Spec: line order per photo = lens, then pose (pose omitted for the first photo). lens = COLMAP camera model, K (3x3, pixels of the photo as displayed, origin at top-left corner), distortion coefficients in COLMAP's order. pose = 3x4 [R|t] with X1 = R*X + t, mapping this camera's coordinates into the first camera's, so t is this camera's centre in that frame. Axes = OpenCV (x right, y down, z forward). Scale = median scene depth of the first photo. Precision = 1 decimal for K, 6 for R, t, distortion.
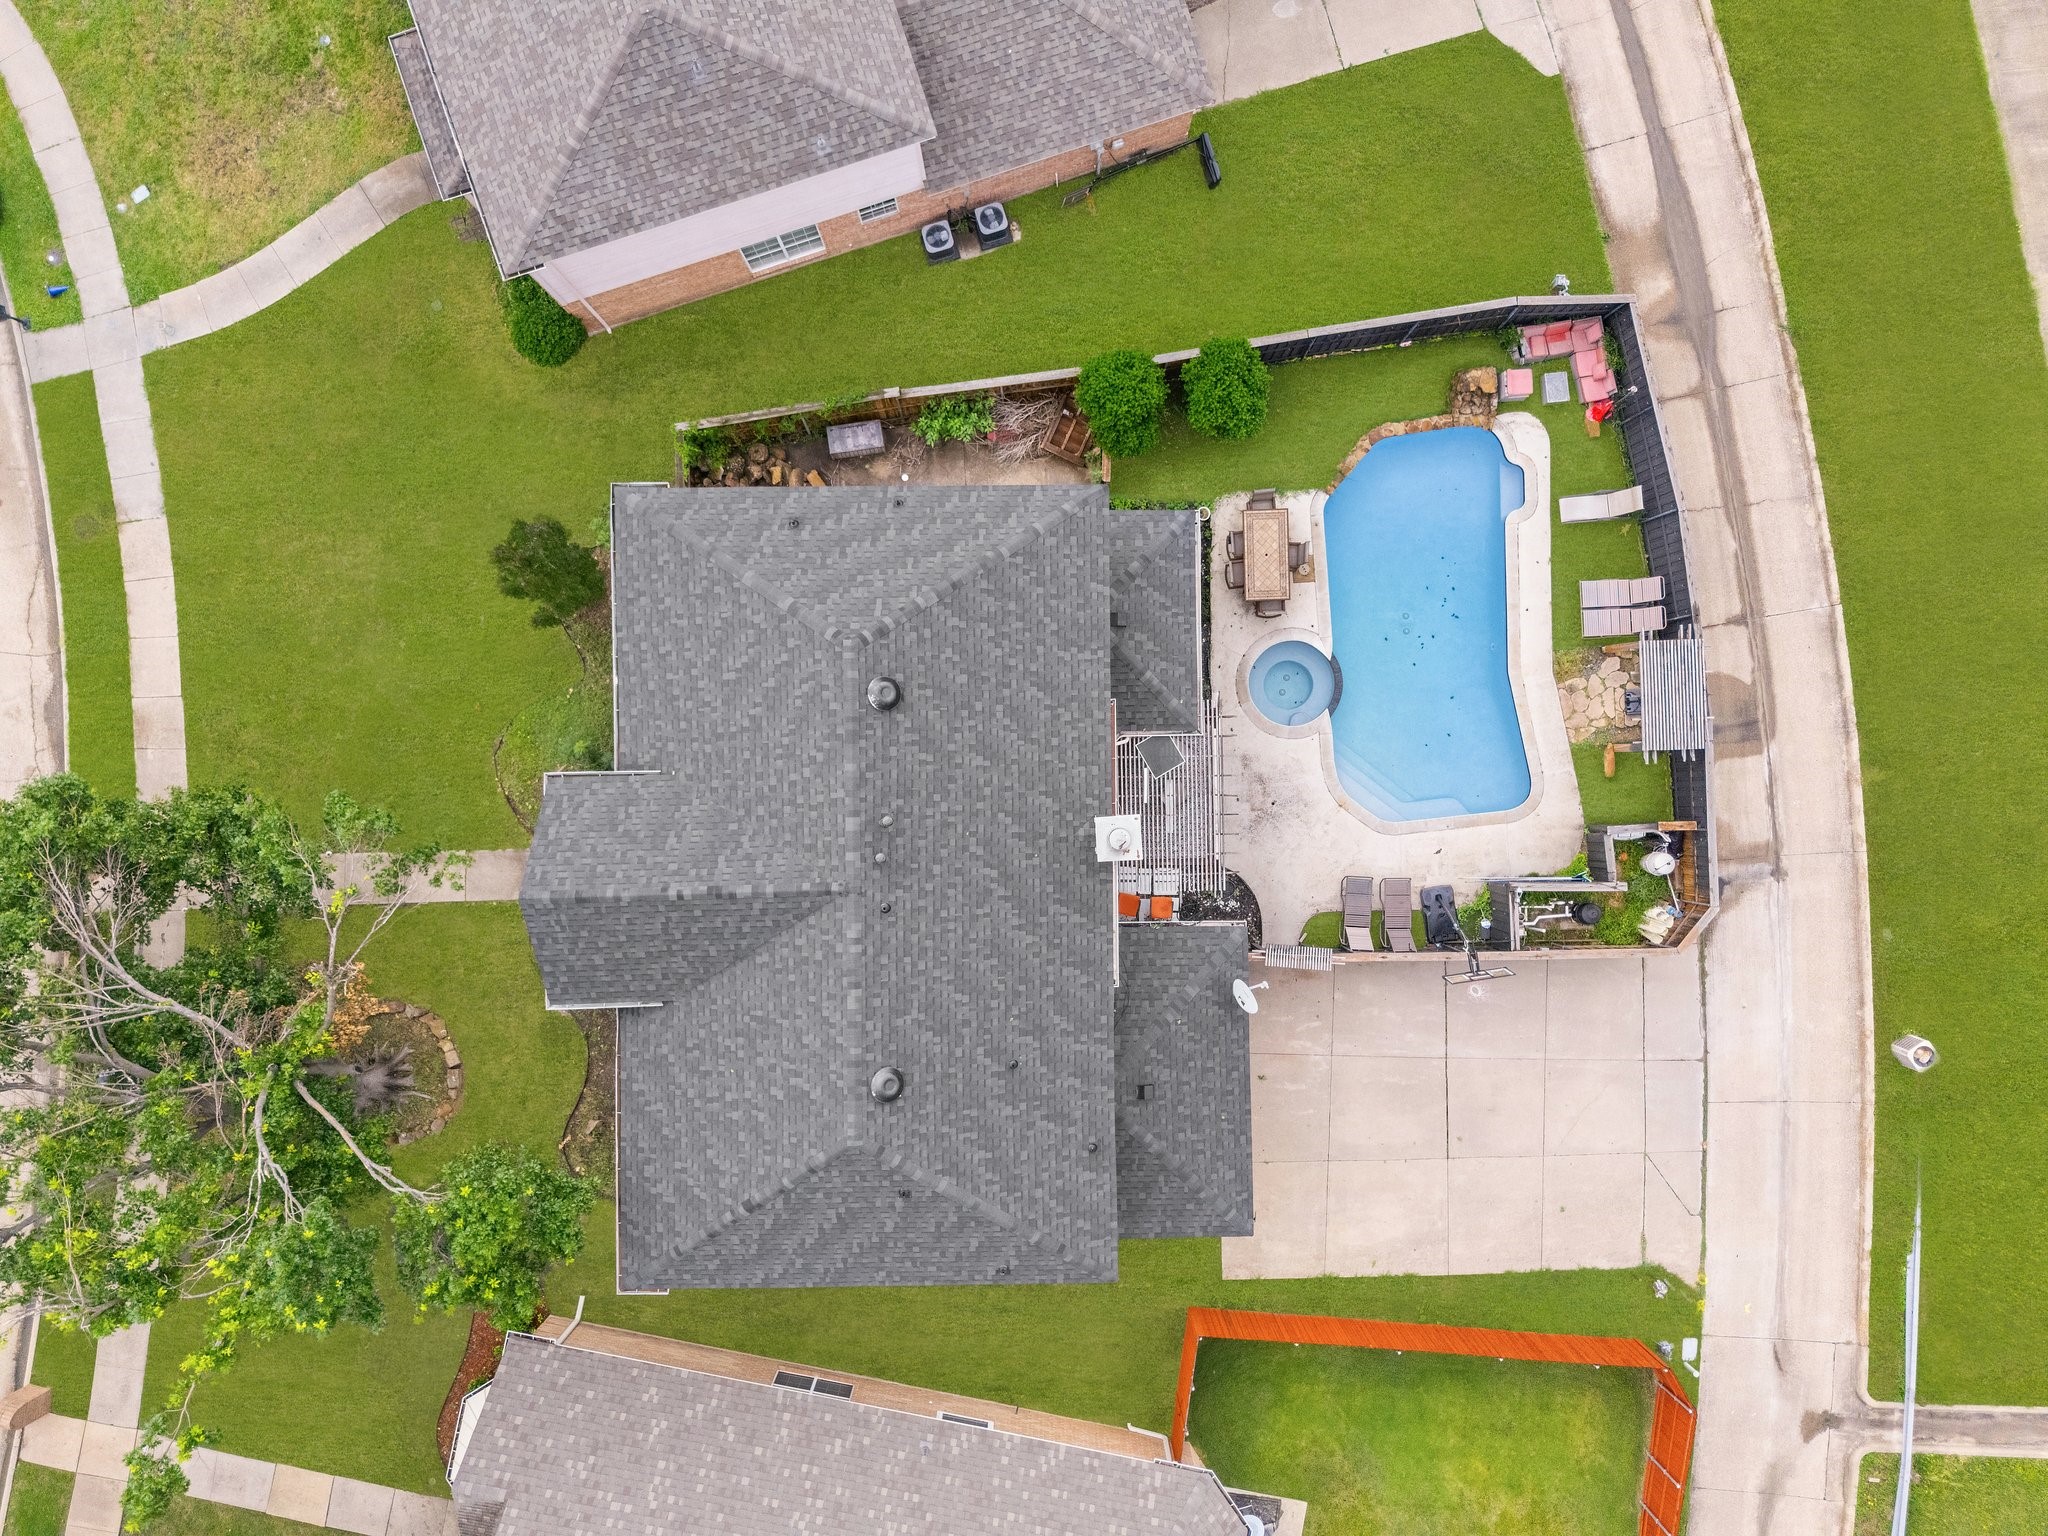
lens RADIAL K [[1539.3, 0, 1028.9], [0, 1539.3, 772.4], [0, 0, 1]] dist [0.015645, 0.002688]
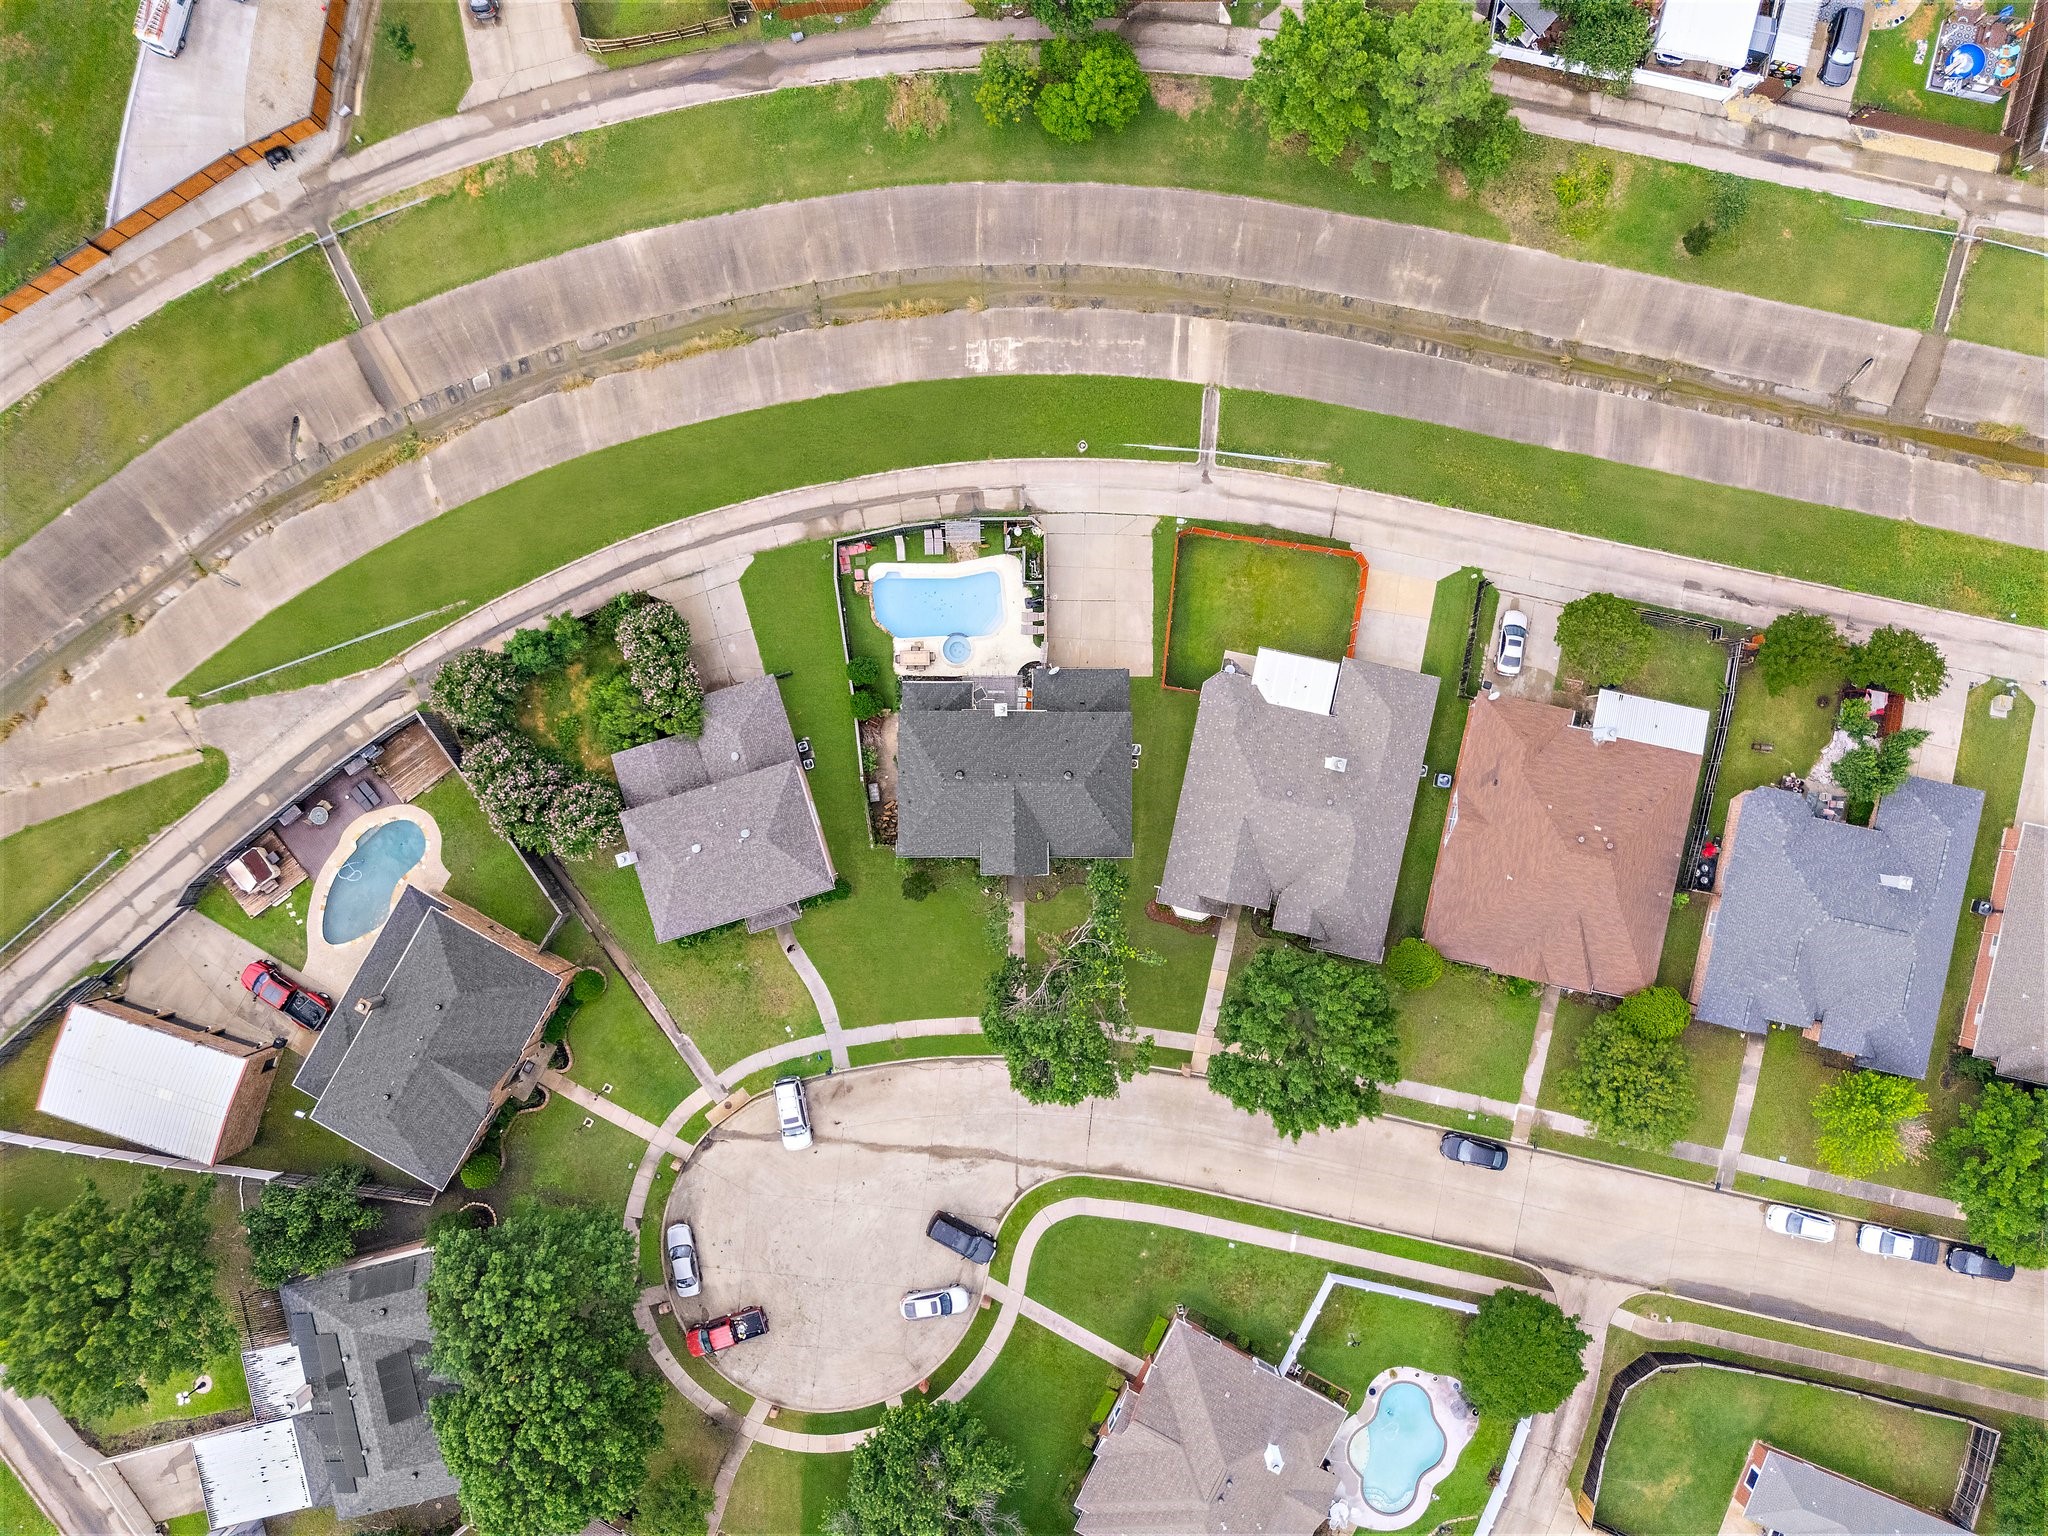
lens RADIAL K [[1539.3, 0, 1019.2], [0, 1539.3, 773.0], [0, 0, 1]] dist [0.015645, 0.002688]
pose [[0.016909, -0.999857, 0.000355, -0.070114], [0.999844, 0.016911, 0.005172, 0.053063], [-0.005178, 0.000267, 0.999987, -2.022672]]
